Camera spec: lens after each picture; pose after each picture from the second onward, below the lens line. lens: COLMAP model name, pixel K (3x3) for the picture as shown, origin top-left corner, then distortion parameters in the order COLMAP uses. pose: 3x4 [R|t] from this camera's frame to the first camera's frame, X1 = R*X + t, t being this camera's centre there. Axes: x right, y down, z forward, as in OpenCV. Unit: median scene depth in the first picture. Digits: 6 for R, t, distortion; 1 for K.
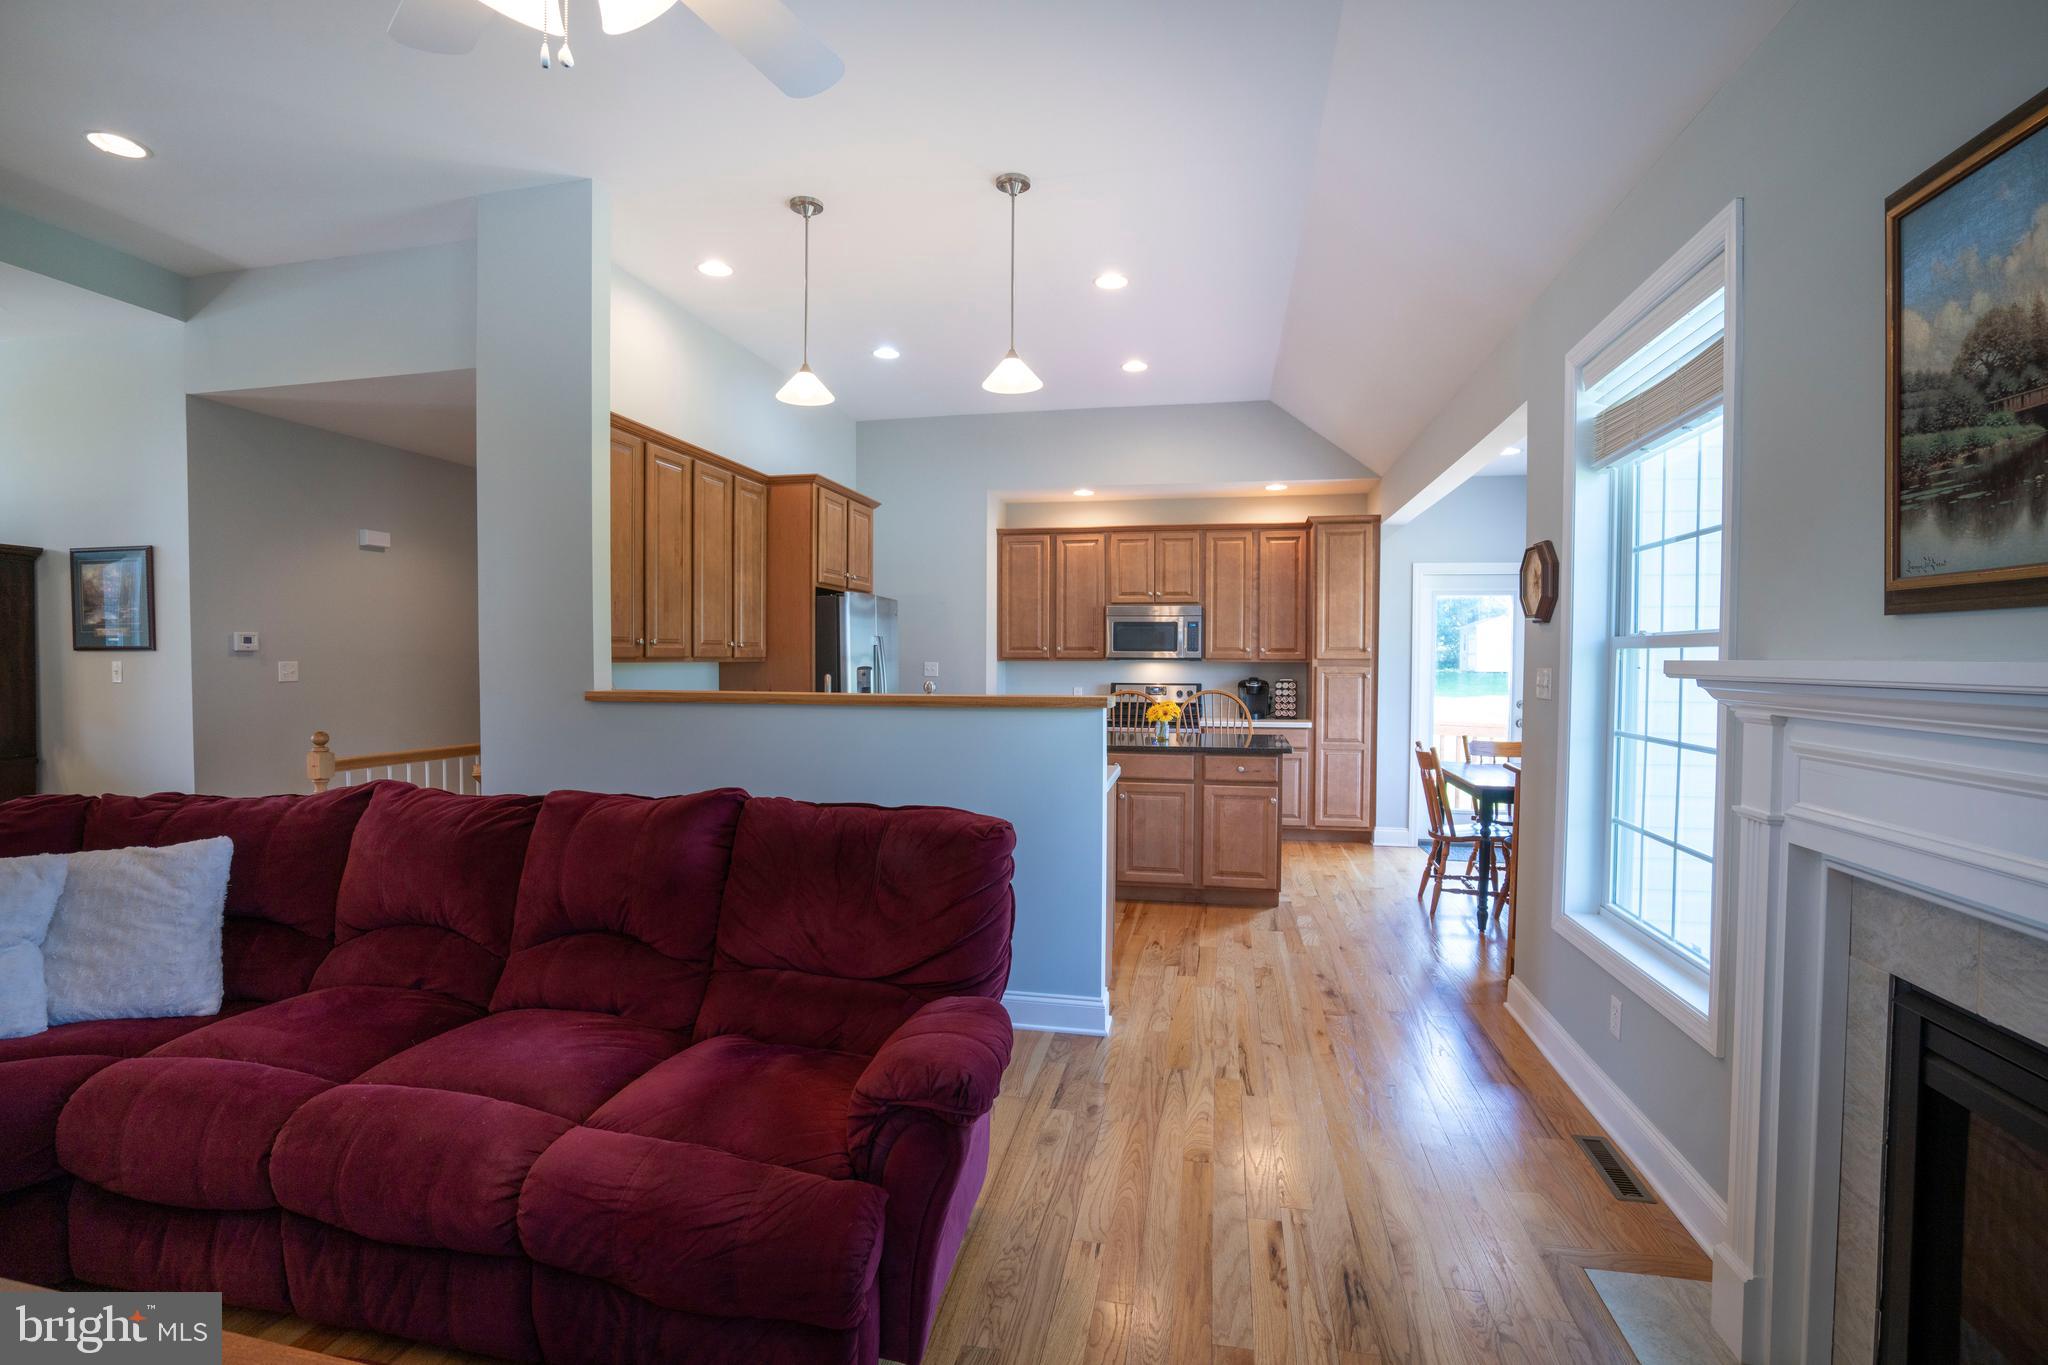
lens RADIAL K [[946.4, 0, 1021.6], [0, 946.4, 683.4], [0, 0, 1]] dist [-0.052830, 0.019118]
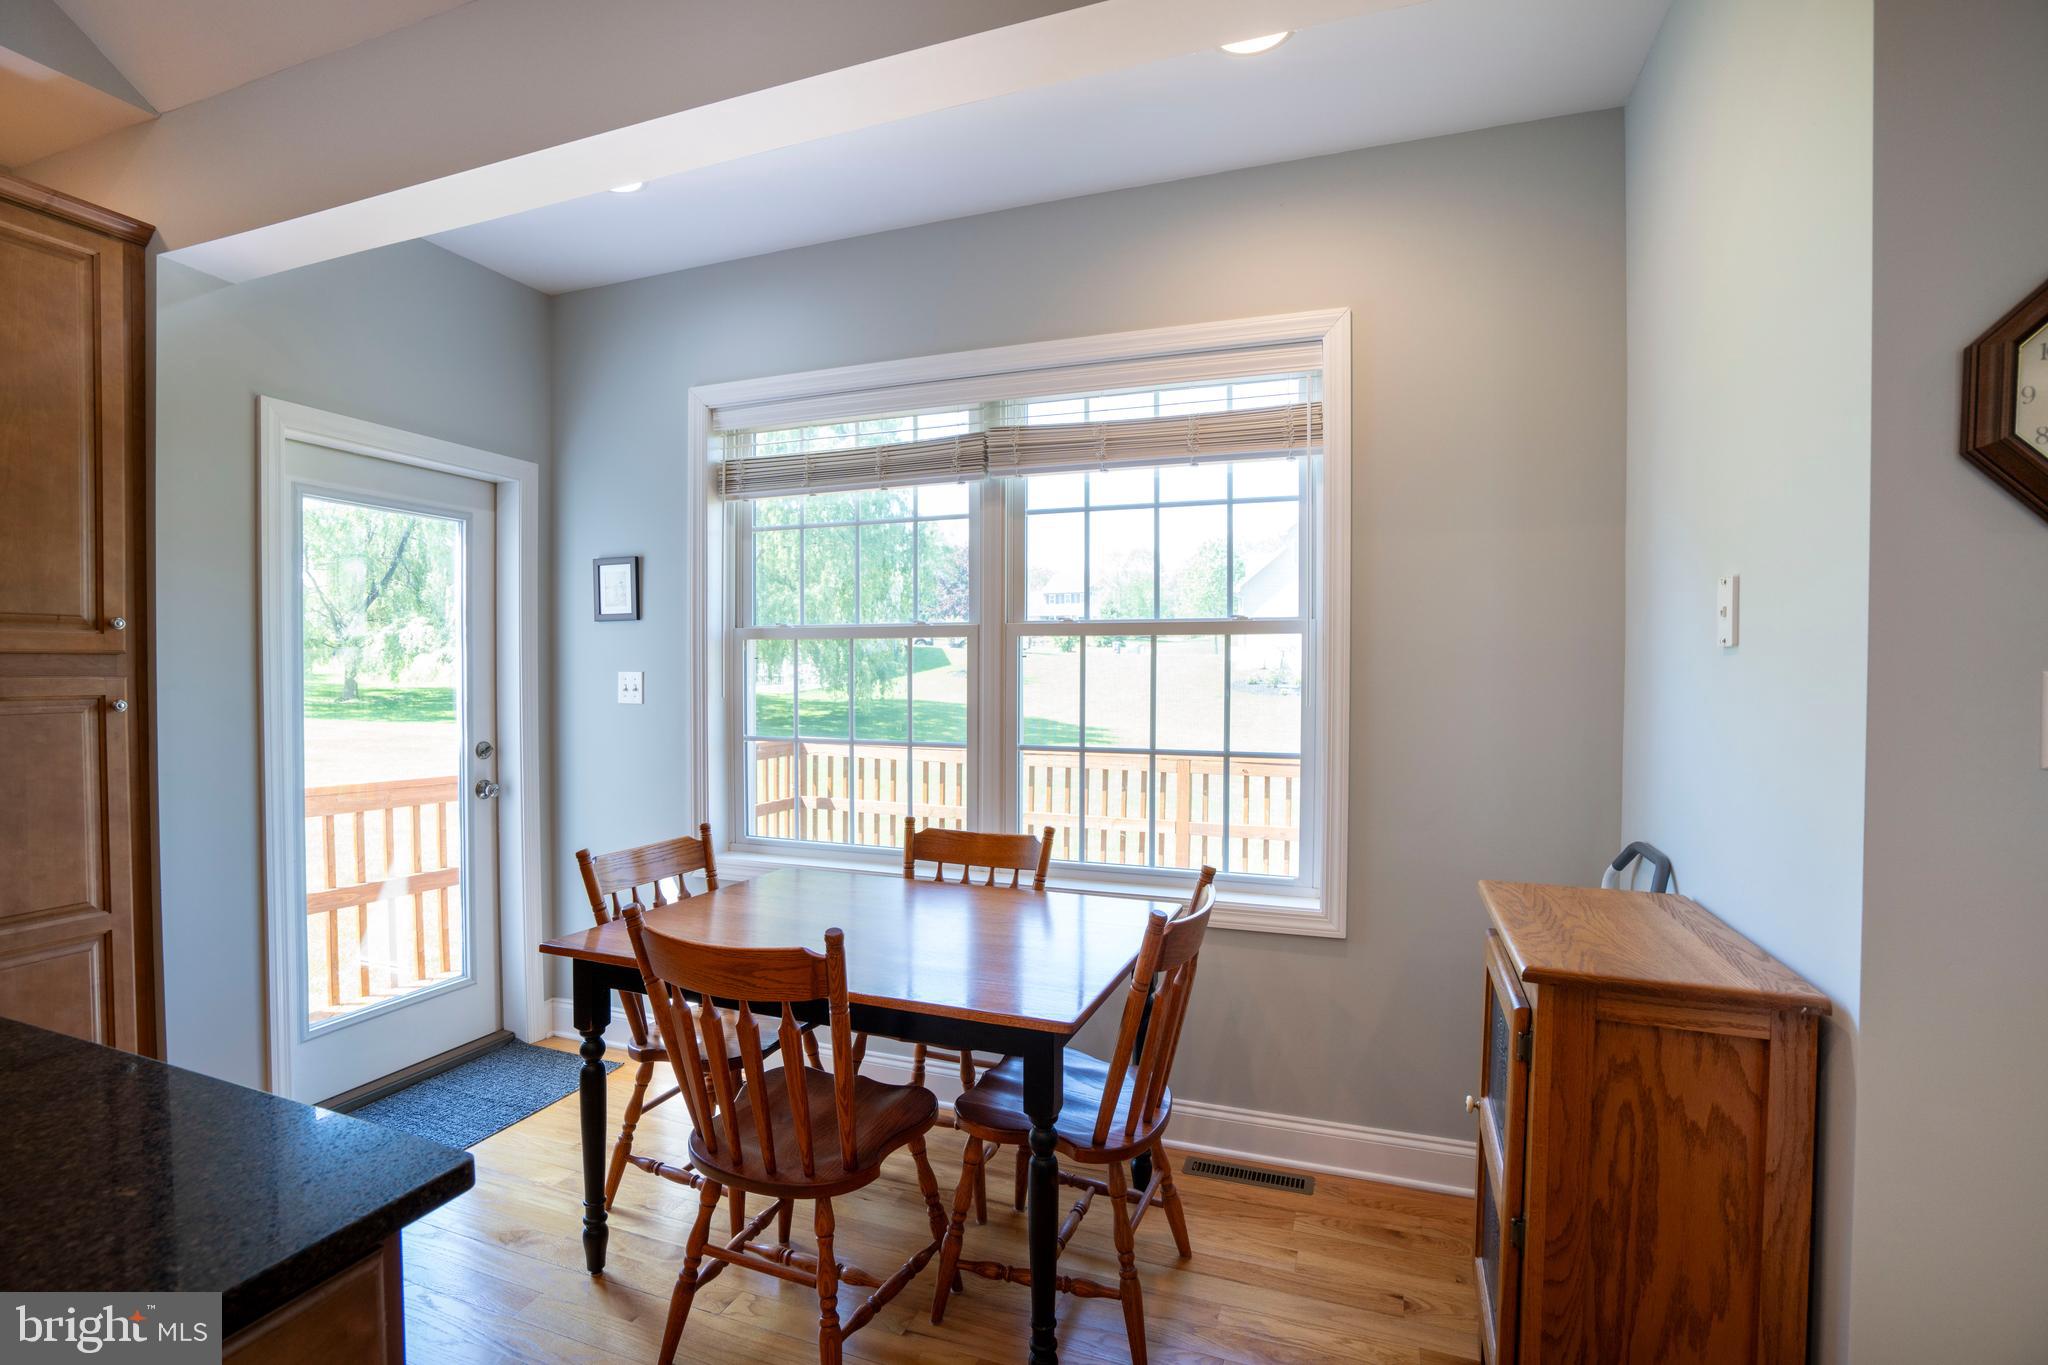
lens RADIAL K [[946.4, 0, 1018.2], [0, 946.4, 680.6], [0, 0, 1]] dist [-0.052830, 0.019118]
pose [[0.156933, -0.019519, 0.987416, 0.098946], [0.025040, 0.999562, 0.015779, -0.013148], [-0.987292, 0.022249, 0.157353, 0.619472]]
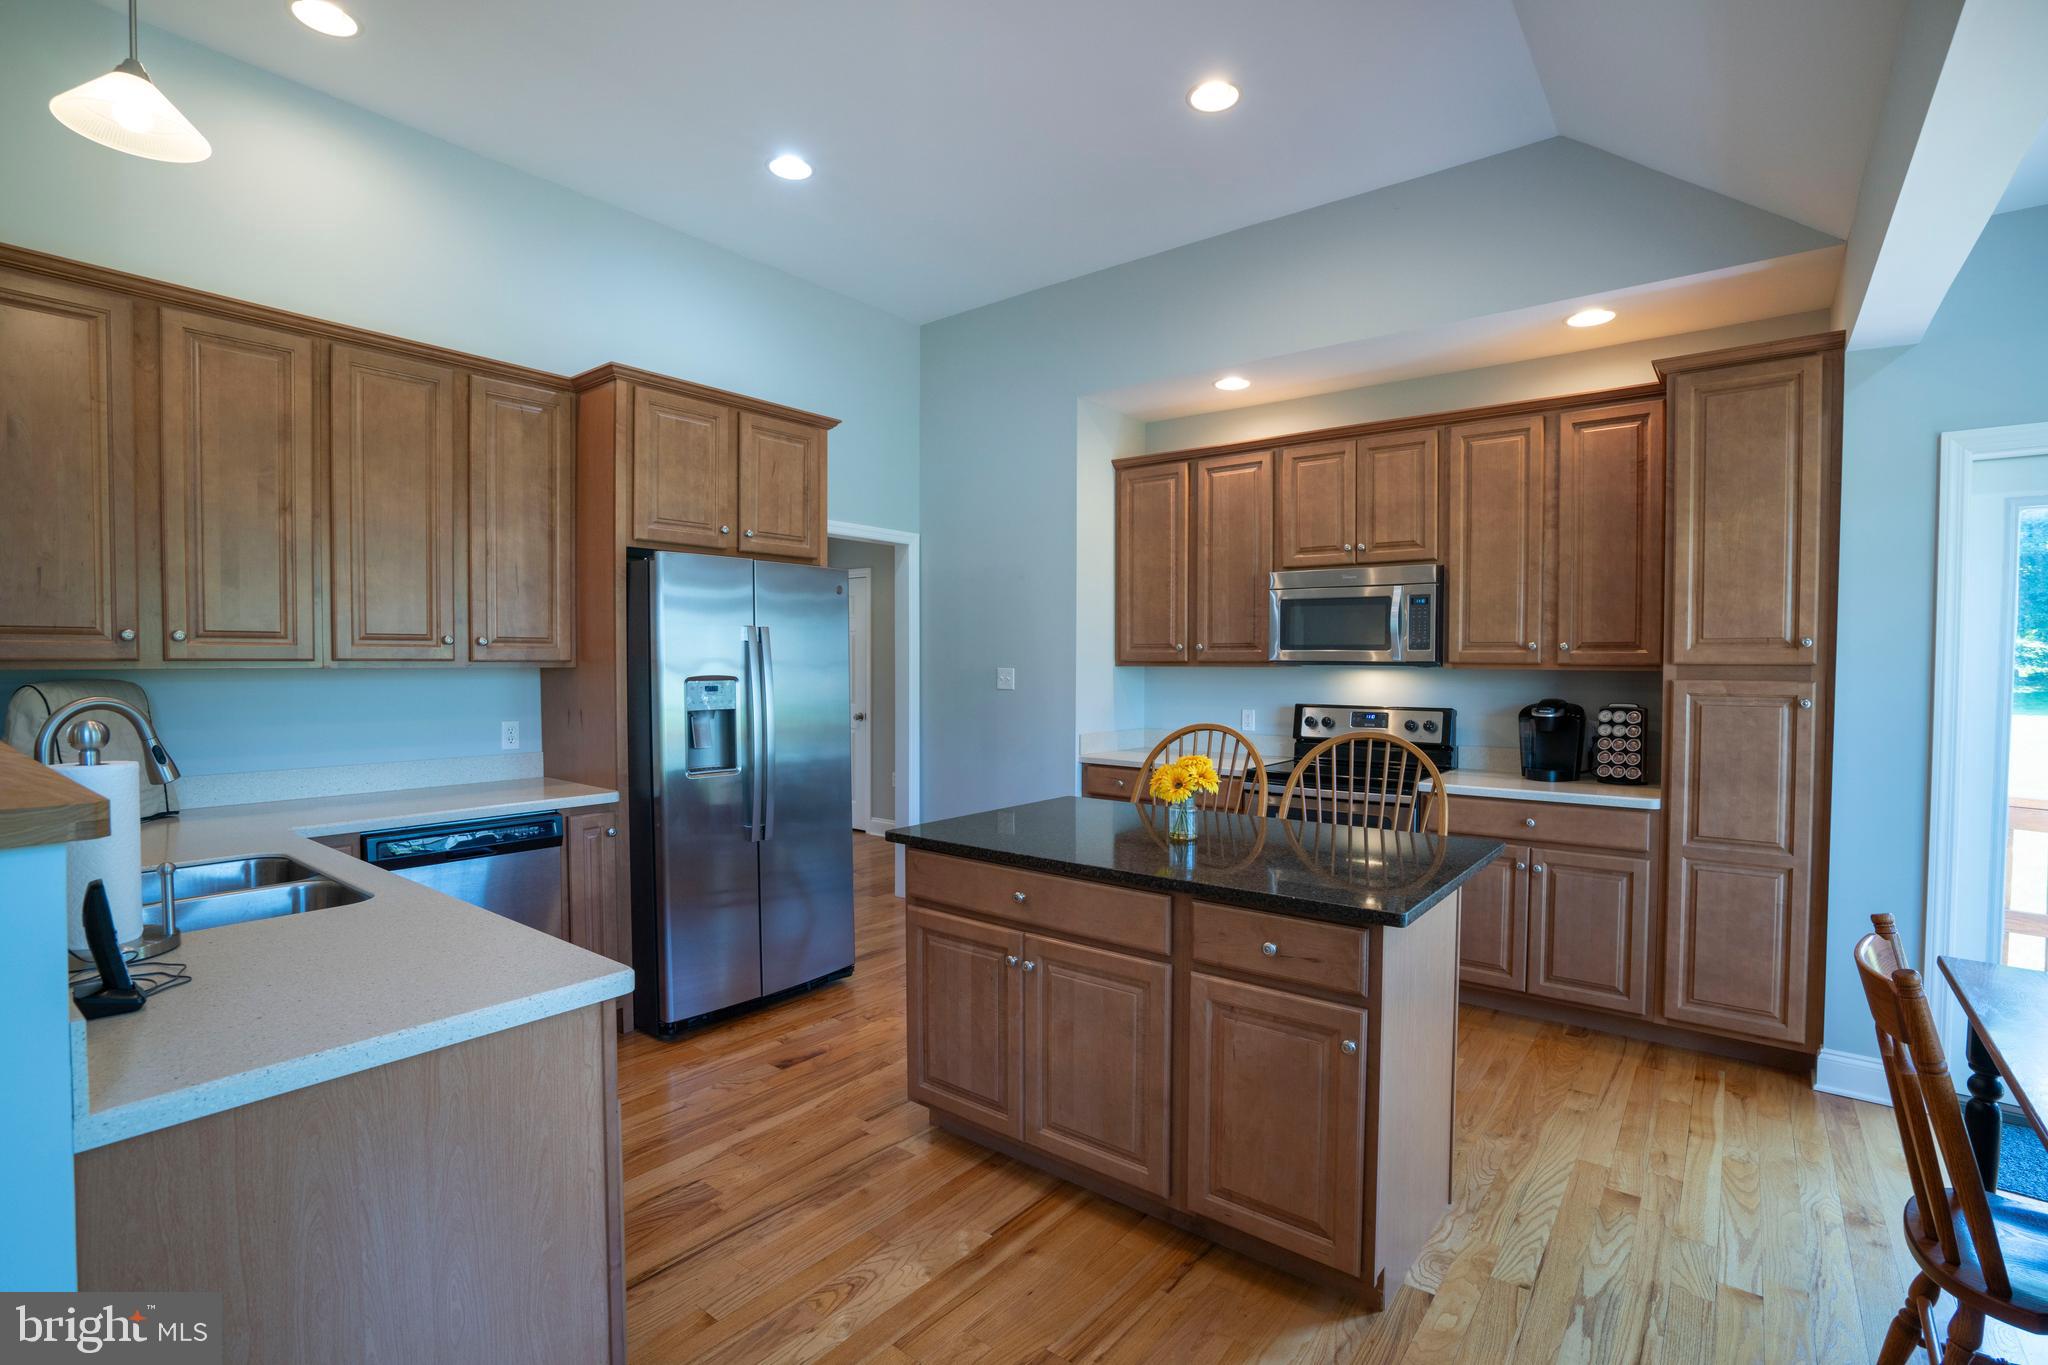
lens RADIAL K [[946.4, 0, 1022.0], [0, 946.4, 685.6], [0, 0, 1]] dist [-0.052830, 0.019118]
pose [[0.895833, 0.011262, -0.444248, 0.224153], [-0.011780, 0.999929, 0.001594, -0.012037], [0.444234, 0.003805, 0.895902, 0.436936]]
